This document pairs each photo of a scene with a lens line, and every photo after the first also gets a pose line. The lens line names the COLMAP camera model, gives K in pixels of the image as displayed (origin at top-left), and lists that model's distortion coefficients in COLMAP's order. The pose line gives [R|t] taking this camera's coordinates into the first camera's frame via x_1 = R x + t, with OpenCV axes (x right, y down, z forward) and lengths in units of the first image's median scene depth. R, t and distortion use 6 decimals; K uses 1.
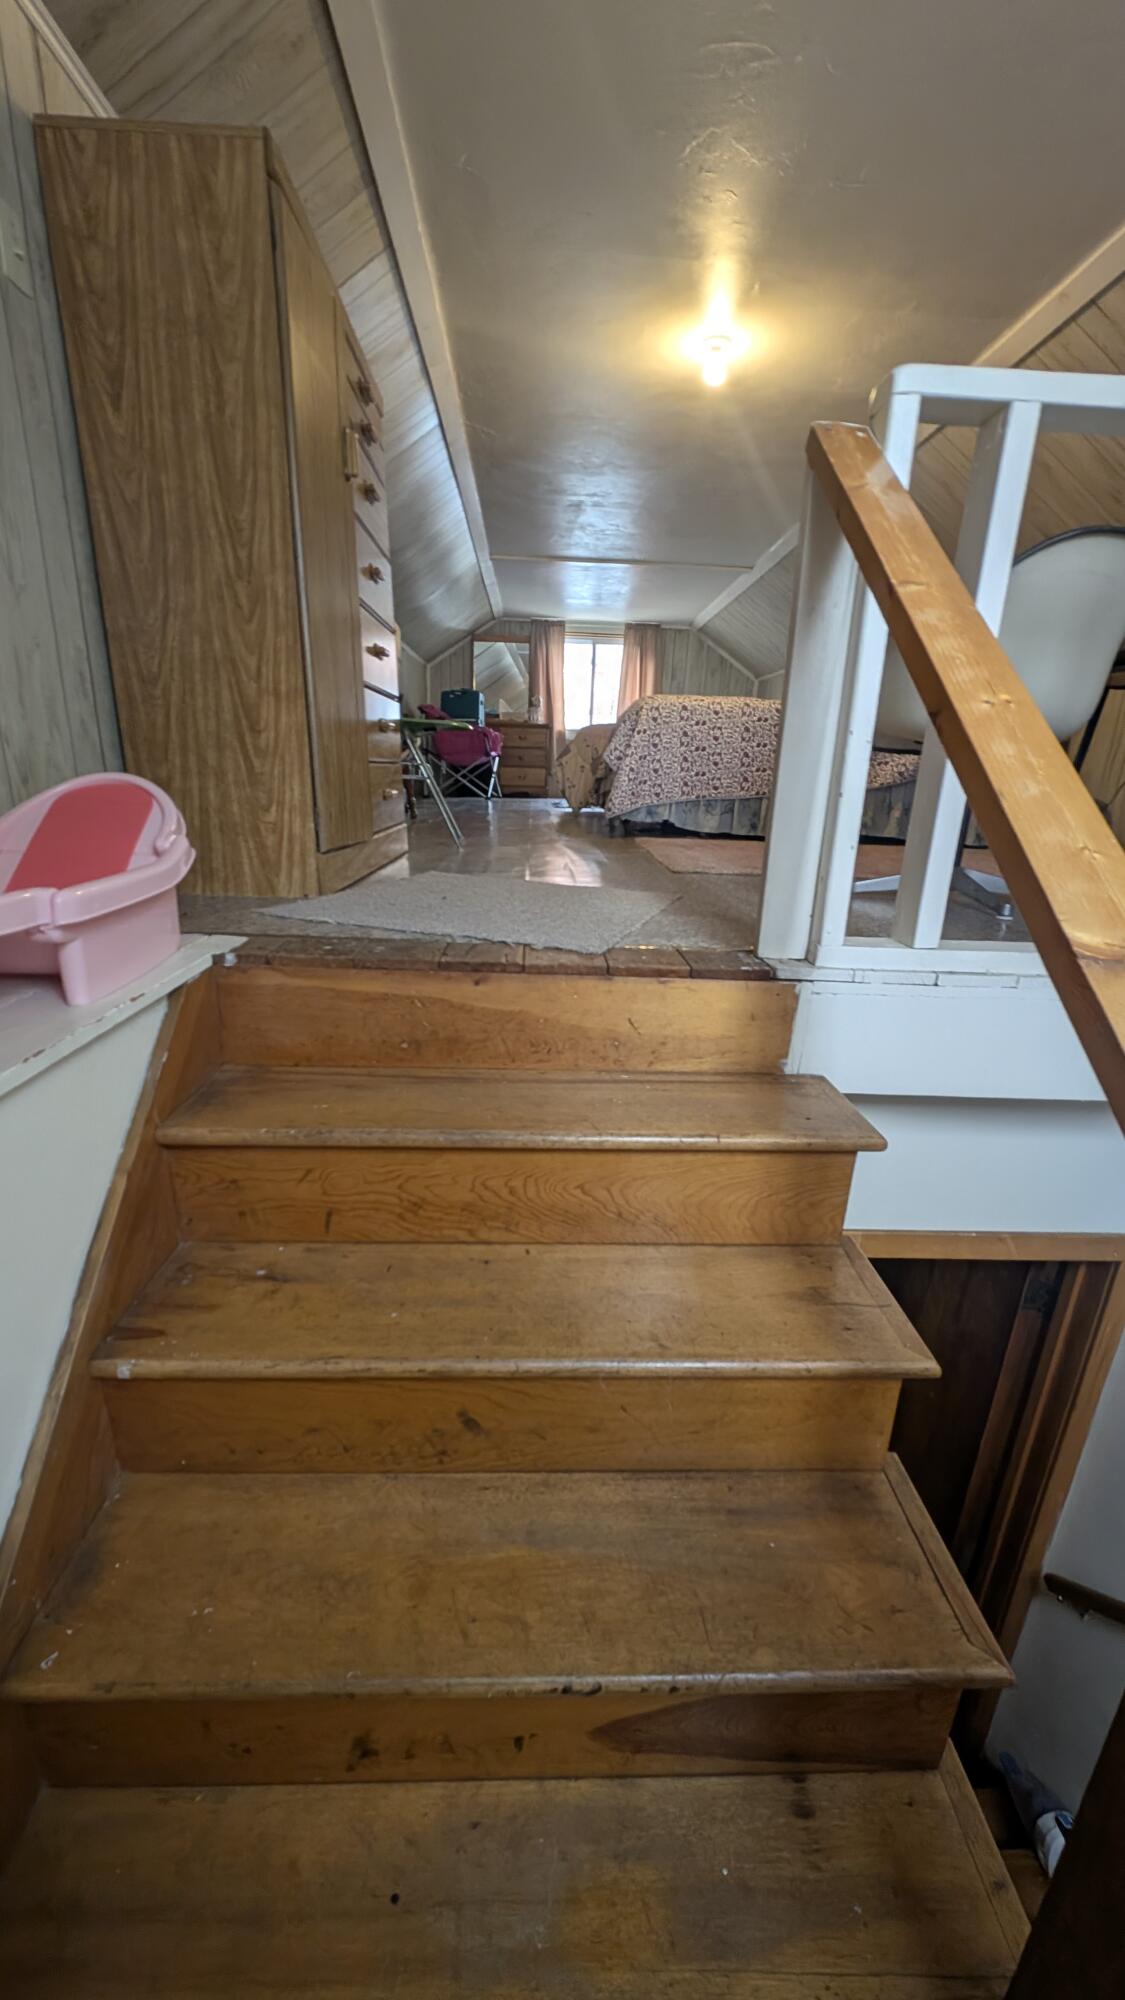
lens RADIAL K [[744.7, 0, 556.9], [0, 744.7, 1007.8], [0, 0, 1]] dist [0.013697, -0.005680]
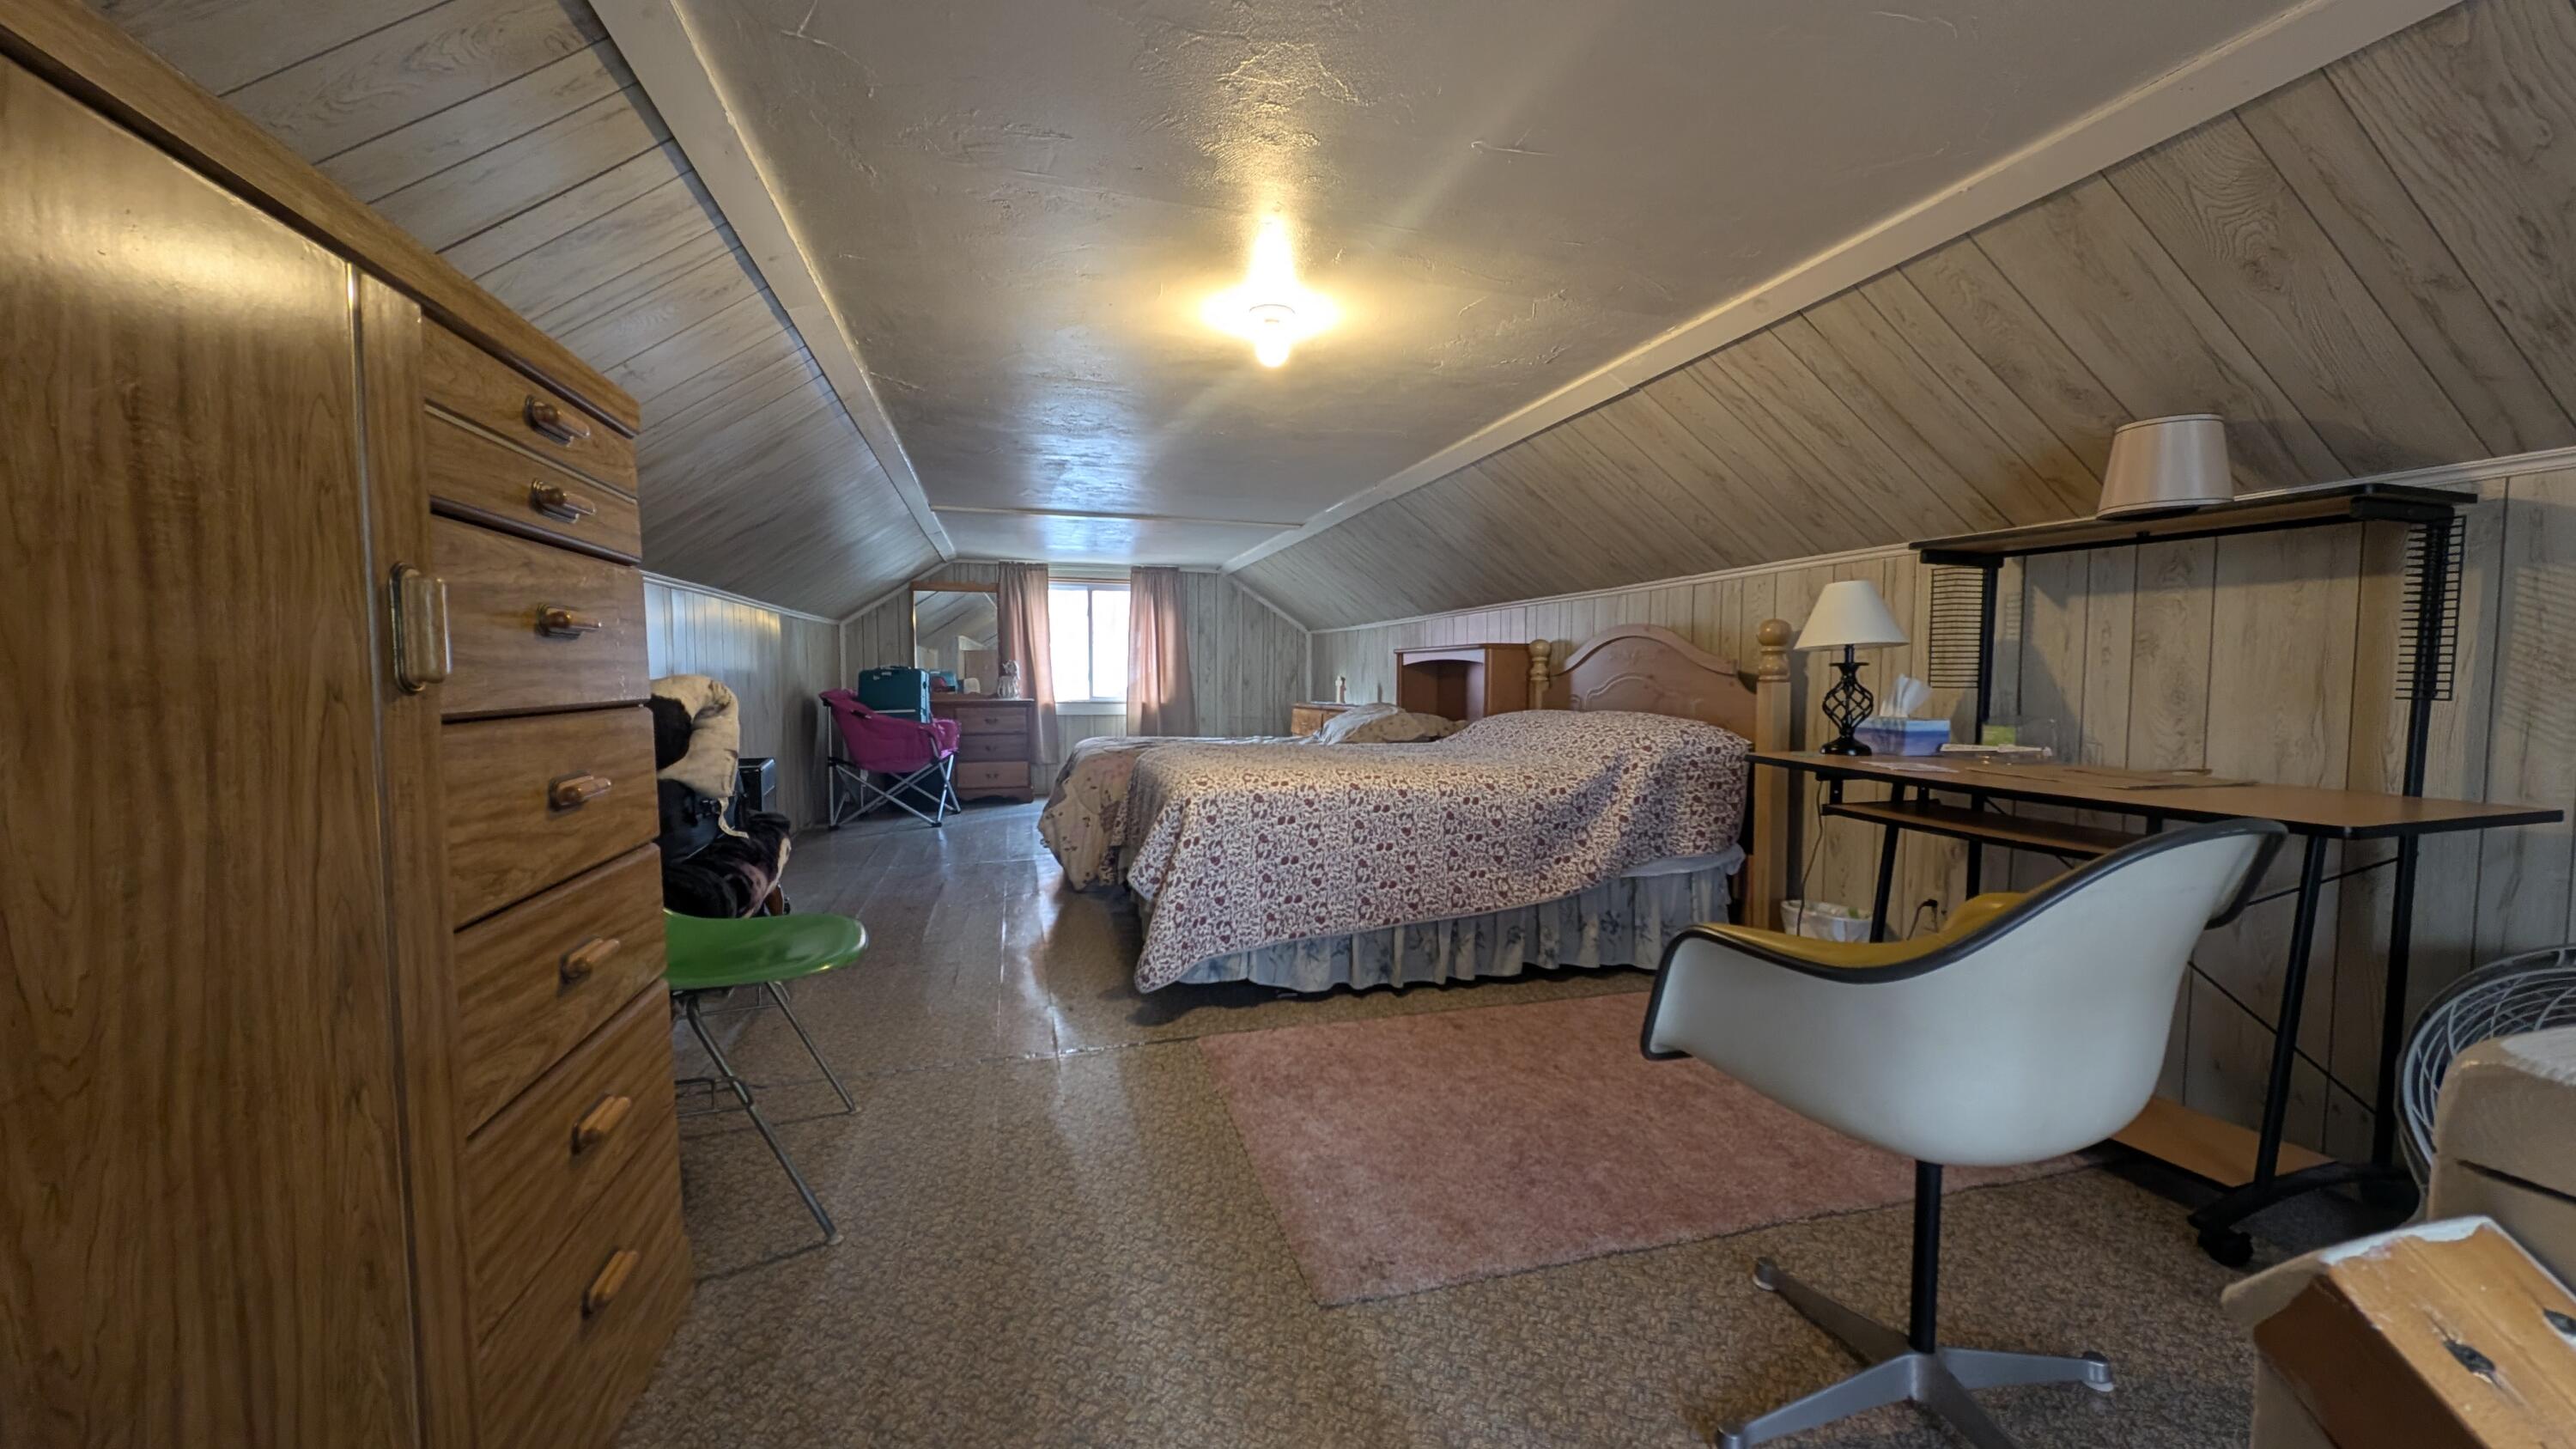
lens RADIAL K [[959.3, 0, 1298.4], [0, 959.3, 724.9], [0, 0, 1]] dist [0.013697, -0.005680]
pose [[0.966290, -0.046233, 0.253271, 0.006477], [0.108270, 0.965500, -0.236828, -0.258480], [-0.233584, 0.256266, 0.937959, 0.230435]]
